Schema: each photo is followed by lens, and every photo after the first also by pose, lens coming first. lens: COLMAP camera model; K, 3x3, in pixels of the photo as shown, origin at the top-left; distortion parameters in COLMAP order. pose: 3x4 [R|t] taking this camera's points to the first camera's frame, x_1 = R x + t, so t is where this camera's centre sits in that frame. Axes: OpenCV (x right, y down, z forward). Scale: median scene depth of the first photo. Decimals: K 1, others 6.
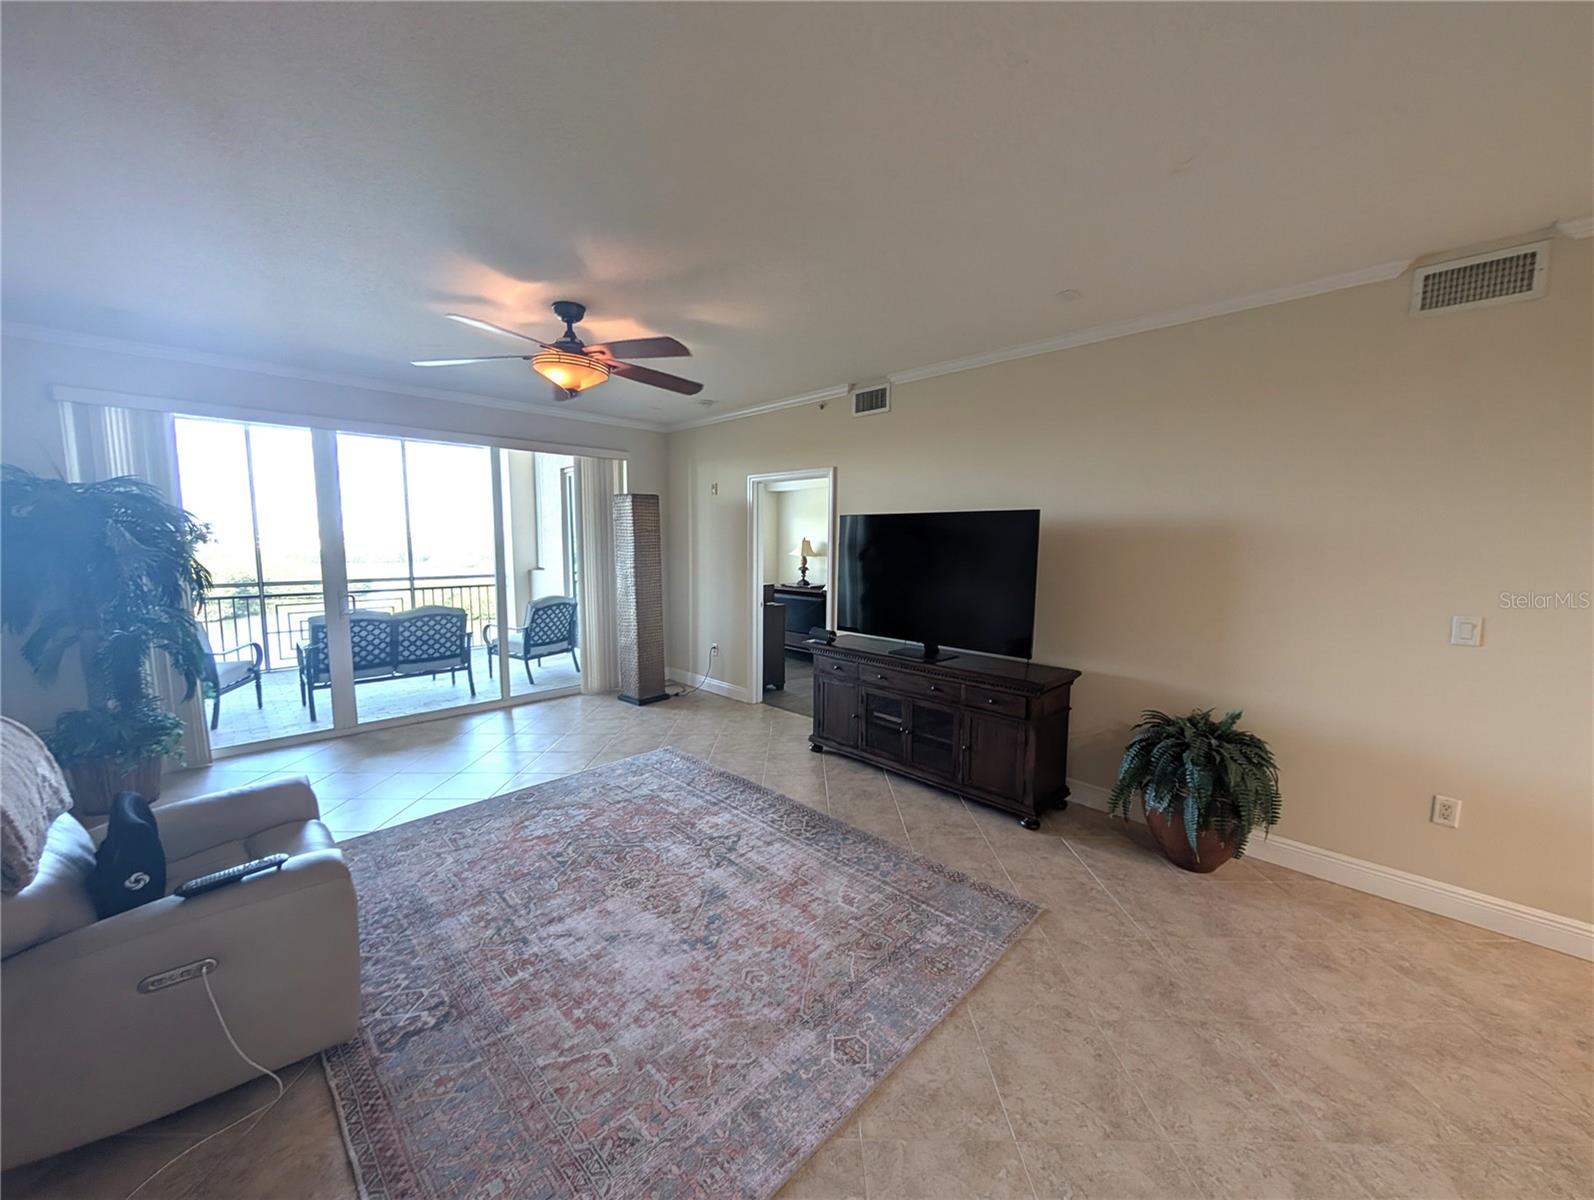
lens RADIAL K [[605.4, 0, 798.5], [0, 605.4, 600.1], [0, 0, 1]] dist [0.000203, 0.000300]
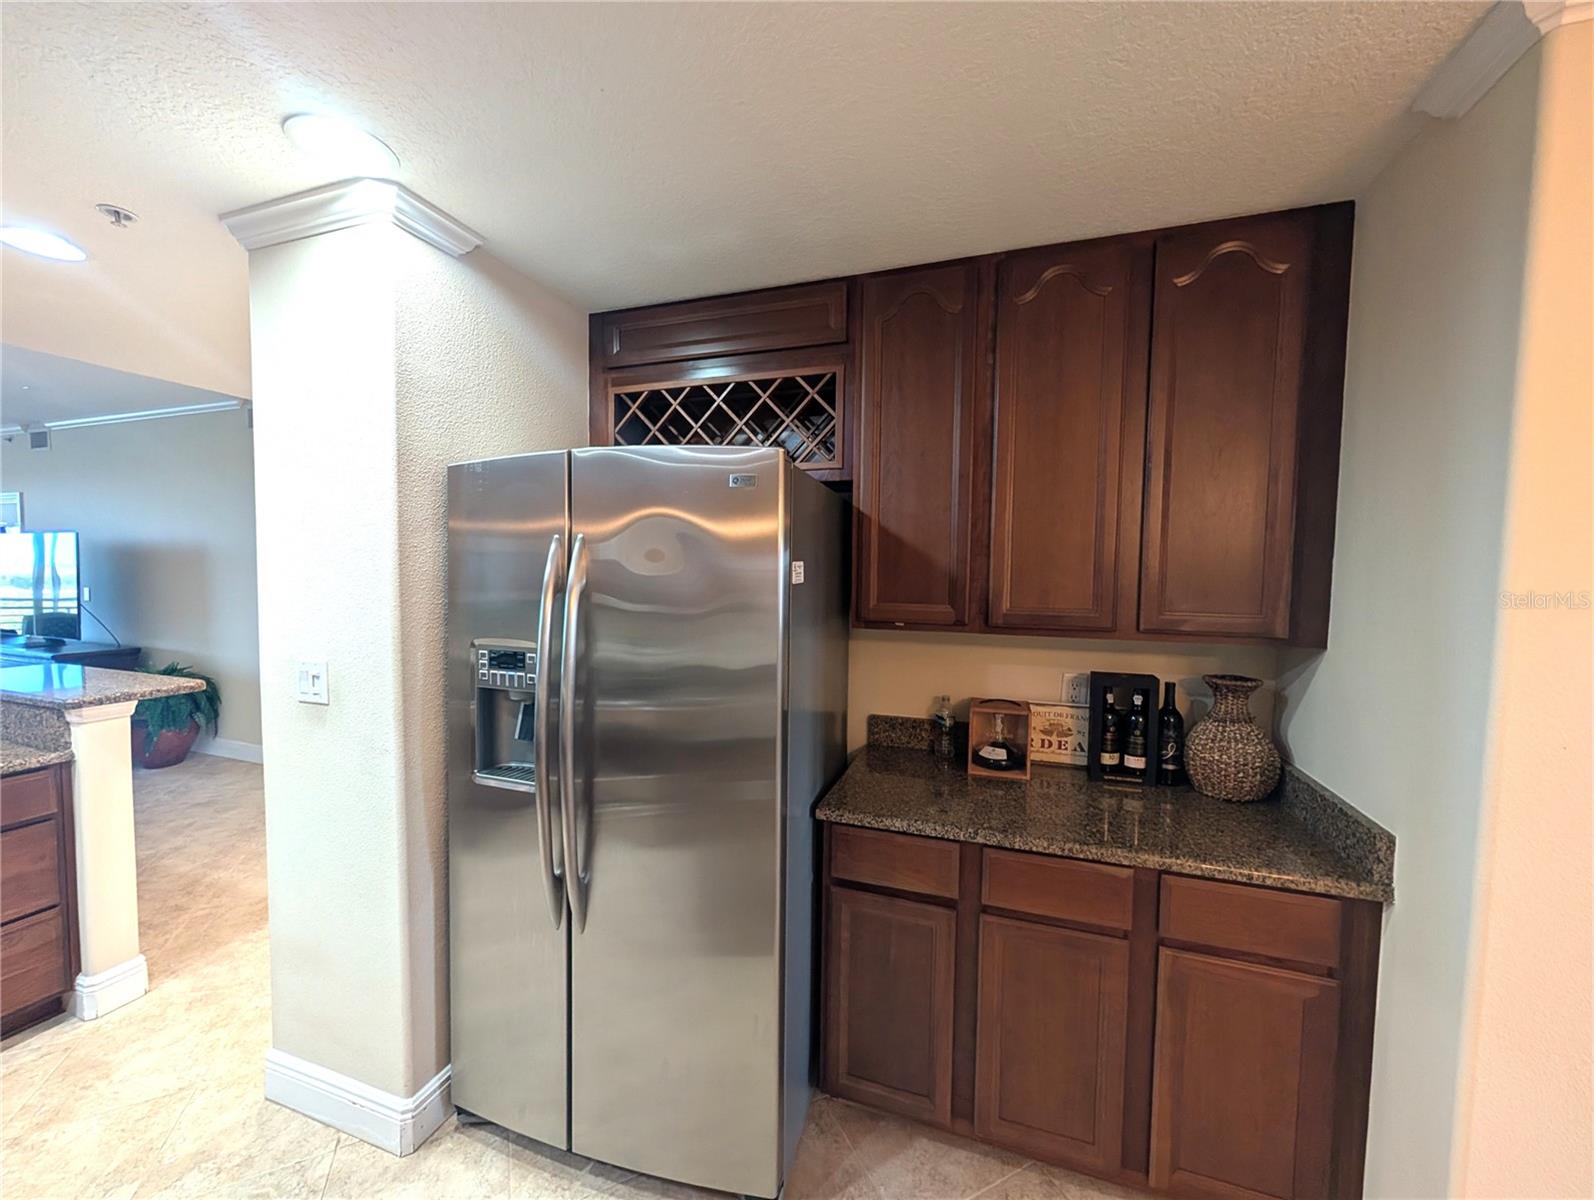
lens RADIAL K [[605.4, 0, 798.3], [0, 605.4, 603.1], [0, 0, 1]] dist [0.000203, 0.000300]
pose [[0.897265, -0.020220, 0.441028, 1.024289], [0.038598, 0.998718, -0.032738, 0.099307], [-0.439801, 0.046398, 0.896896, -0.794696]]
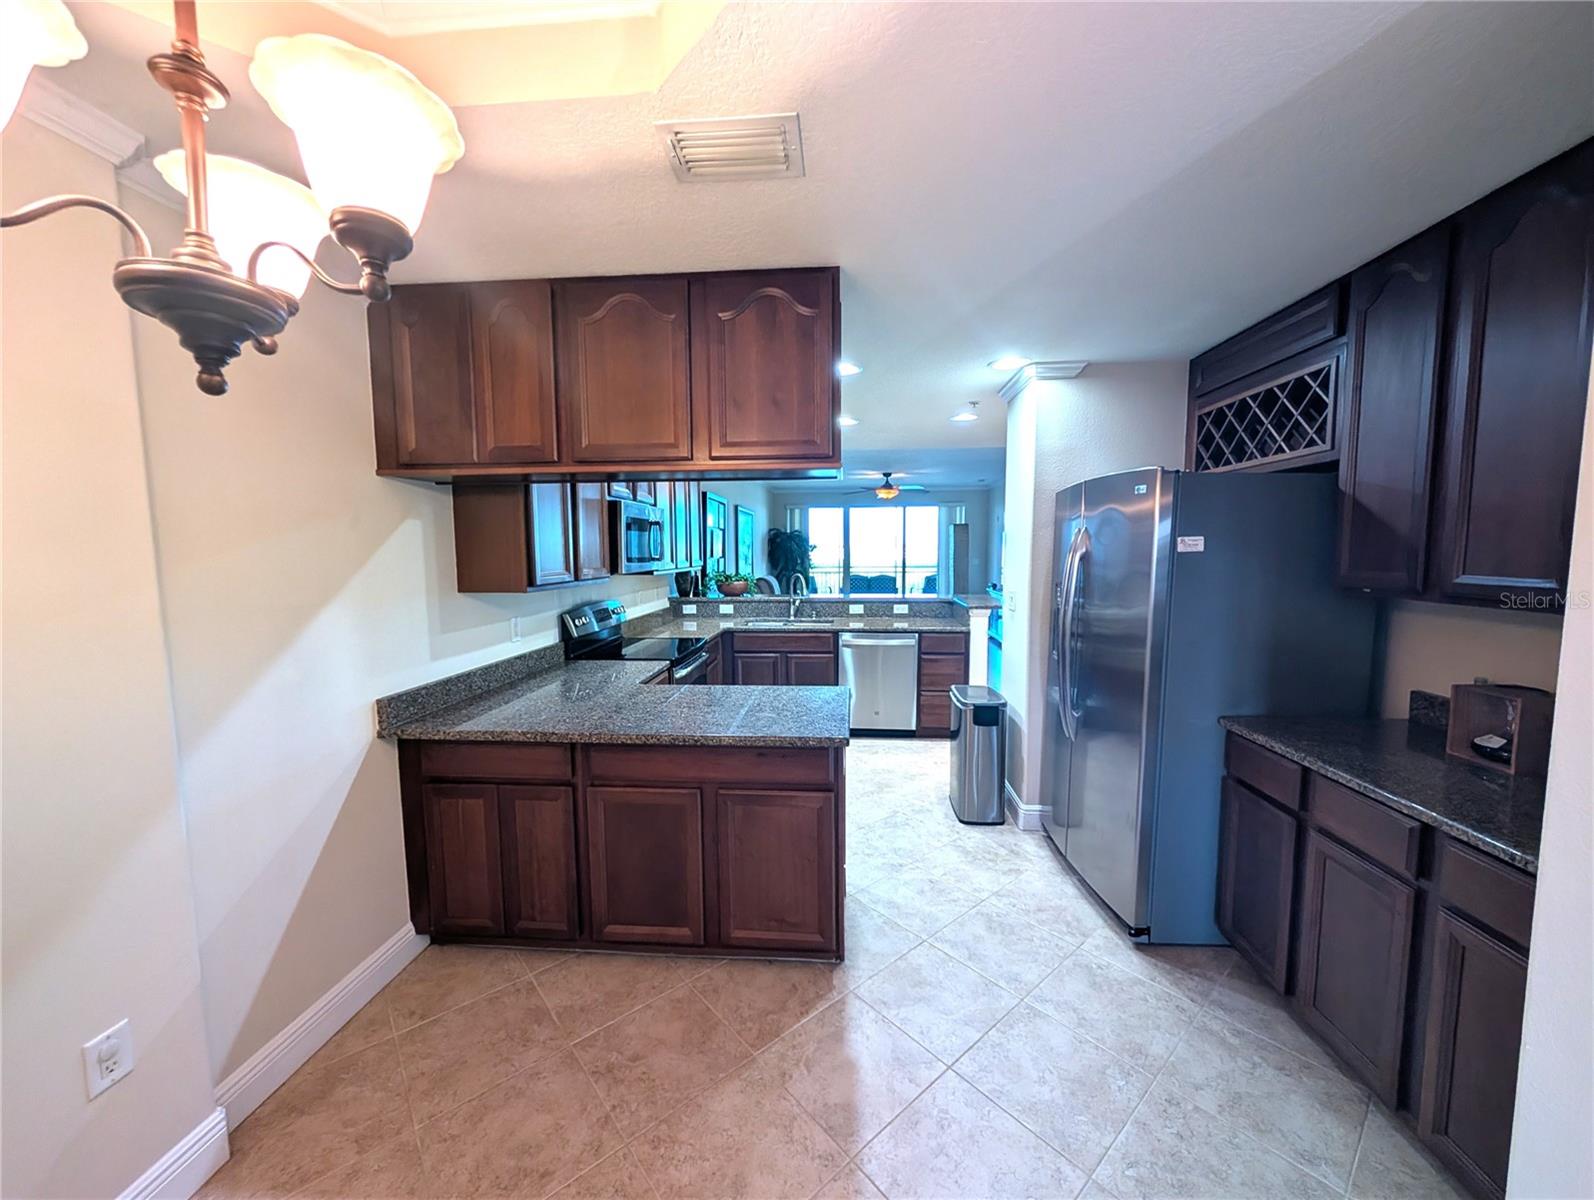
lens RADIAL K [[605.4, 0, 805.4], [0, 605.4, 601.1], [0, 0, 1]] dist [0.000203, 0.000300]
pose [[0.654386, 0.052762, -0.754318, 1.363324], [-0.063351, 0.997881, 0.014840, 0.132515], [0.753502, 0.038075, 0.656342, -1.072424]]
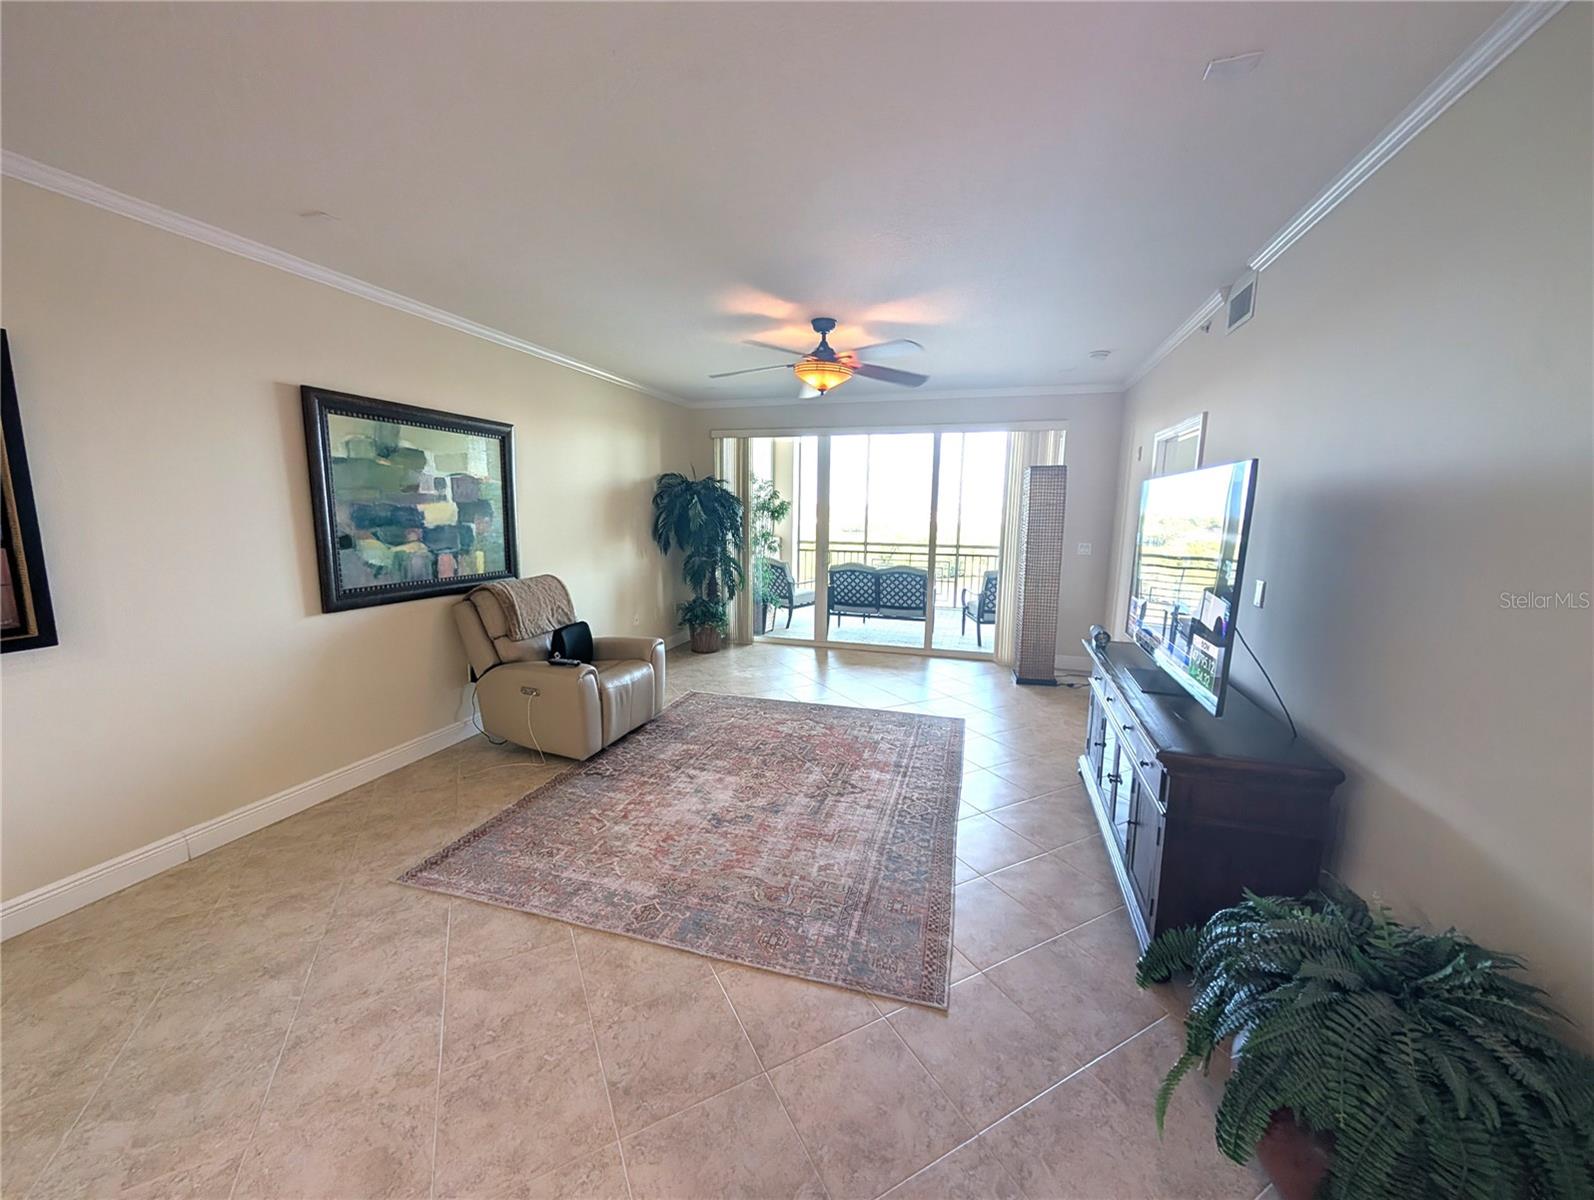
lens RADIAL K [[605.4, 0, 799.3], [0, 605.4, 601.8], [0, 0, 1]] dist [0.000203, 0.000300]
pose [[0.469073, 0.132951, -0.873095, 0.566788], [-0.097698, 0.990348, 0.098317, -0.026100], [0.877739, 0.039182, 0.477535, 0.293485]]
